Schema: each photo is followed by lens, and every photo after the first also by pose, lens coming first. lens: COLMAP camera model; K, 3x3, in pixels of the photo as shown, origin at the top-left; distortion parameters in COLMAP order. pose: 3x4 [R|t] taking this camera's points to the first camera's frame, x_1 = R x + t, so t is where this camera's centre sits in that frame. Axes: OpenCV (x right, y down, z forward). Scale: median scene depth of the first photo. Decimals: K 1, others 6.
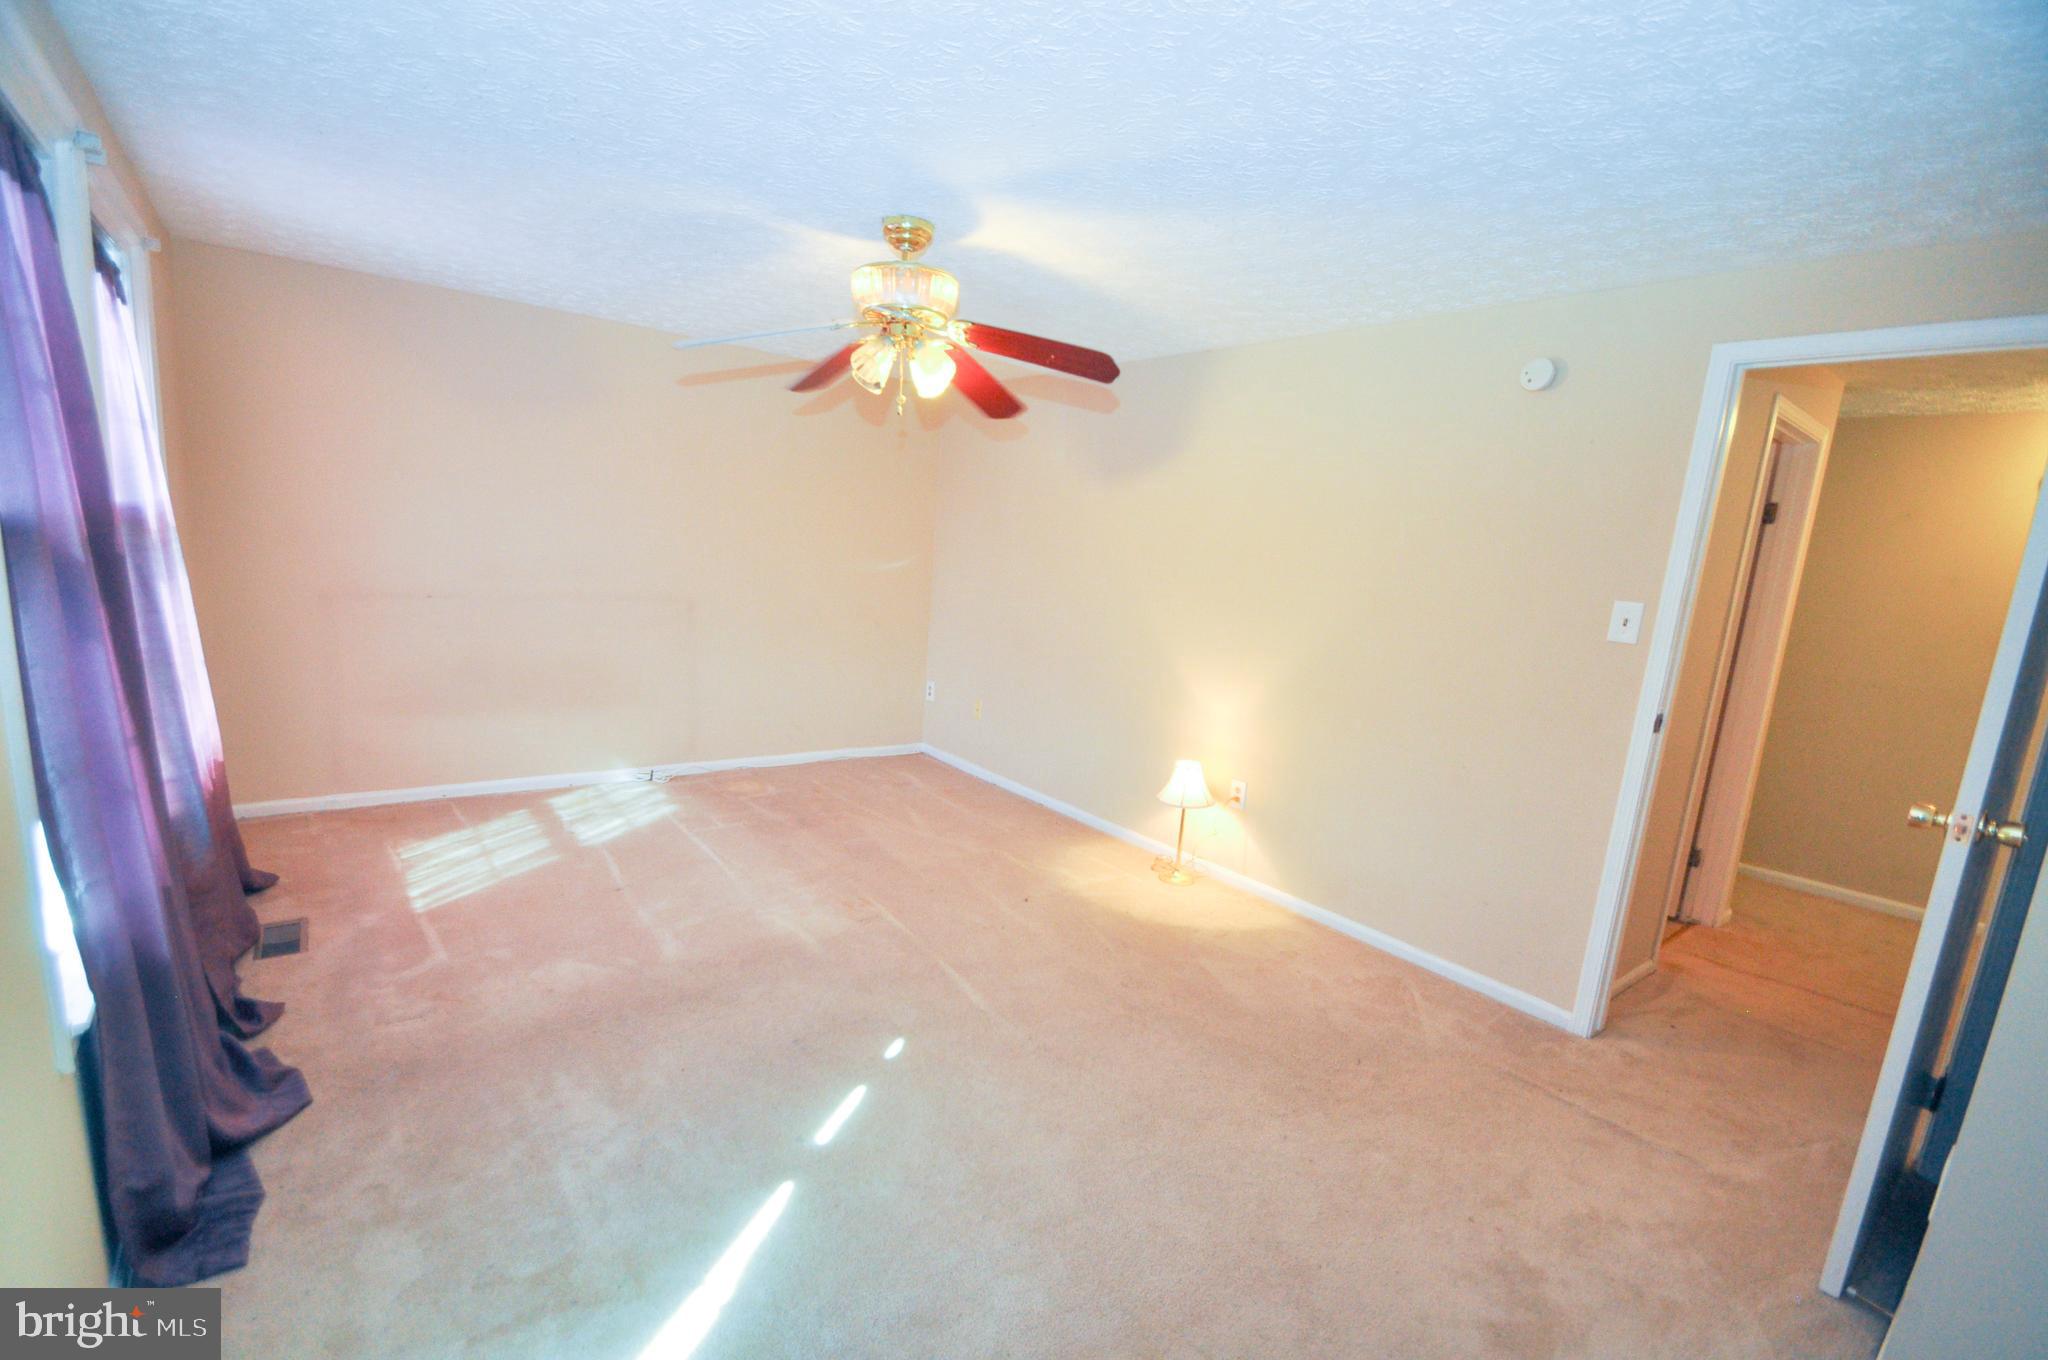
lens RADIAL K [[894.9, 0, 1006.5], [0, 894.9, 714.7], [0, 0, 1]] dist [0.015437, -0.020589]
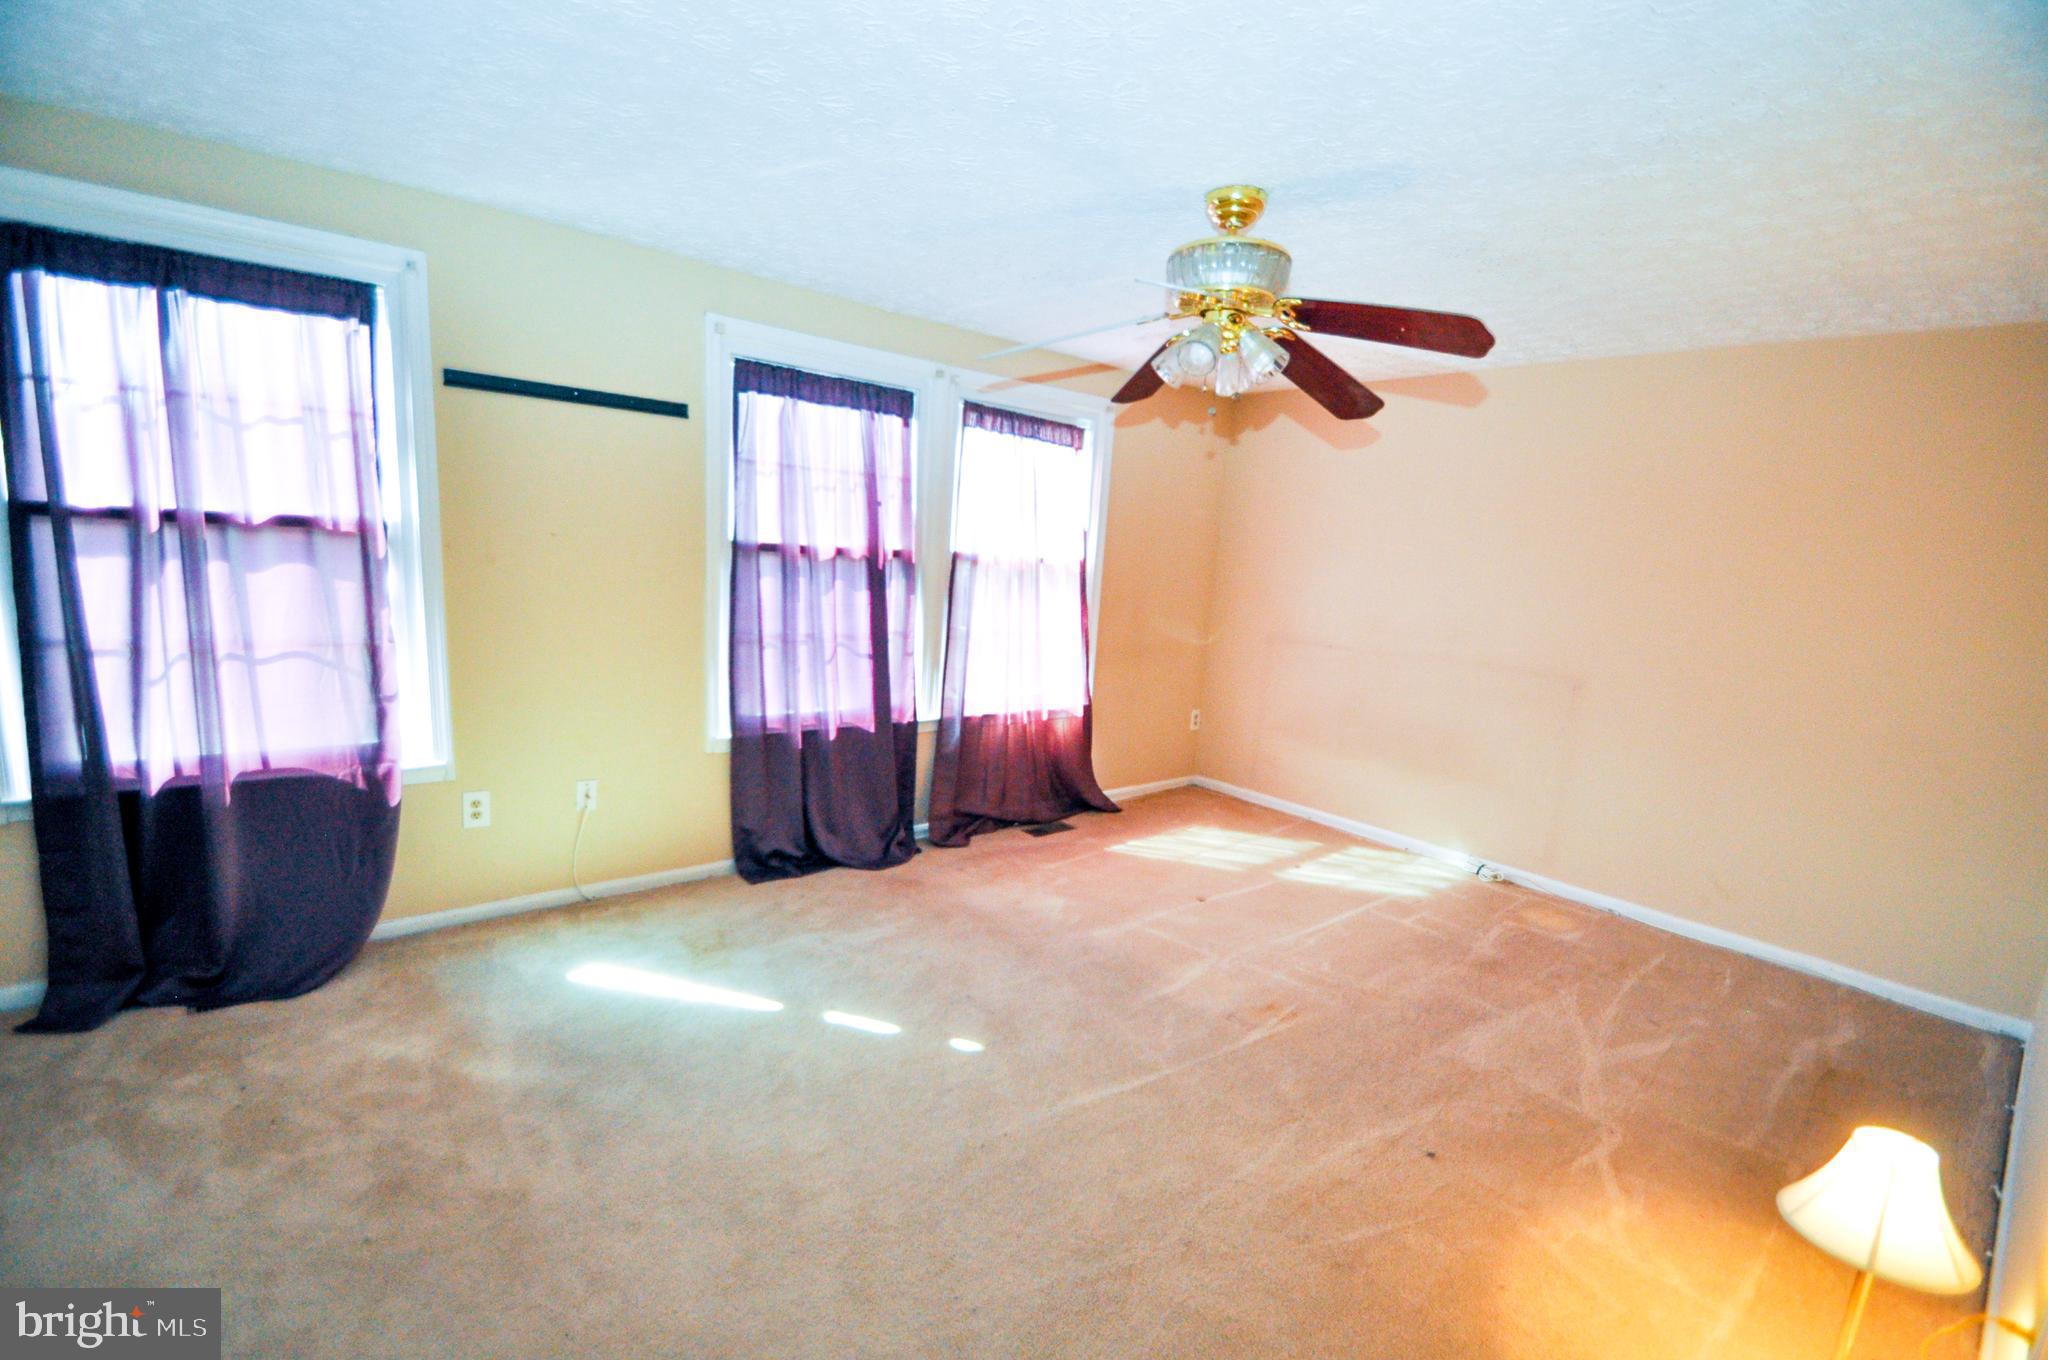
lens RADIAL K [[894.9, 0, 1006.5], [0, 894.9, 714.7], [0, 0, 1]] dist [0.015437, -0.020589]
pose [[0.039606, 0.117220, -0.992316, 0.553843], [-0.249209, 0.962871, 0.103796, -0.067641], [0.967640, 0.243183, 0.067347, 0.588241]]
